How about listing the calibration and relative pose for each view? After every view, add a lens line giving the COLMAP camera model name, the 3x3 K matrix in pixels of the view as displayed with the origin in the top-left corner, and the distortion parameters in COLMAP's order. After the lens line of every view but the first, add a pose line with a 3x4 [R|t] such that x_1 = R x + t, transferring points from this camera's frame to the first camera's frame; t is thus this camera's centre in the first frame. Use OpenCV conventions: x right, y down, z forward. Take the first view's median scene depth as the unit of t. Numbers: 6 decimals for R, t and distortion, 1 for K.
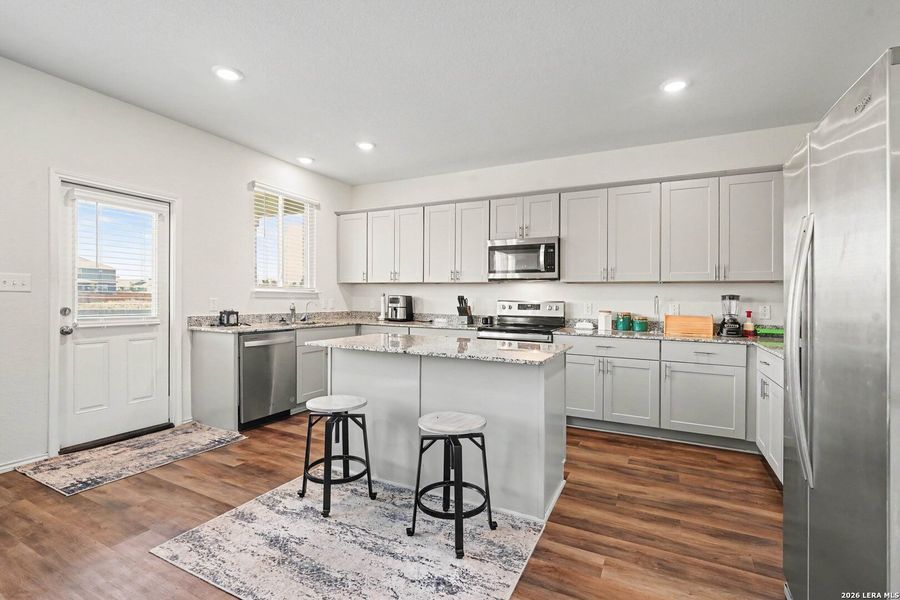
lens RADIAL K [[415.2, 0, 446.8], [0, 415.2, 291.6], [0, 0, 1]] dist [-0.002889, 0.000951]
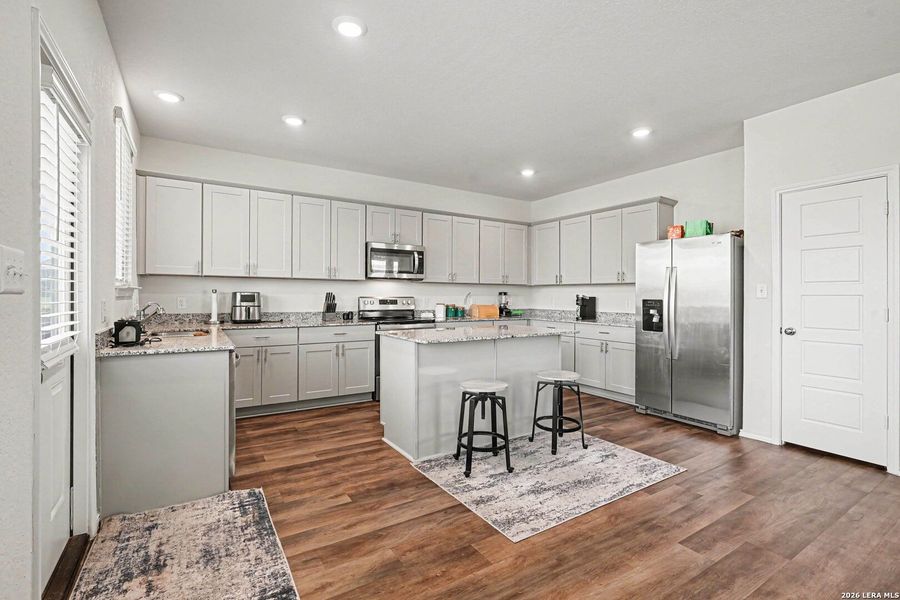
lens RADIAL K [[415.2, 0, 446.8], [0, 415.2, 291.6], [0, 0, 1]] dist [-0.002889, 0.000951]
pose [[0.502632, -0.002986, 0.864495, -0.898188], [-0.016089, 0.999789, 0.012808, -0.012910], [-0.864351, -0.020346, 0.502478, 0.330082]]
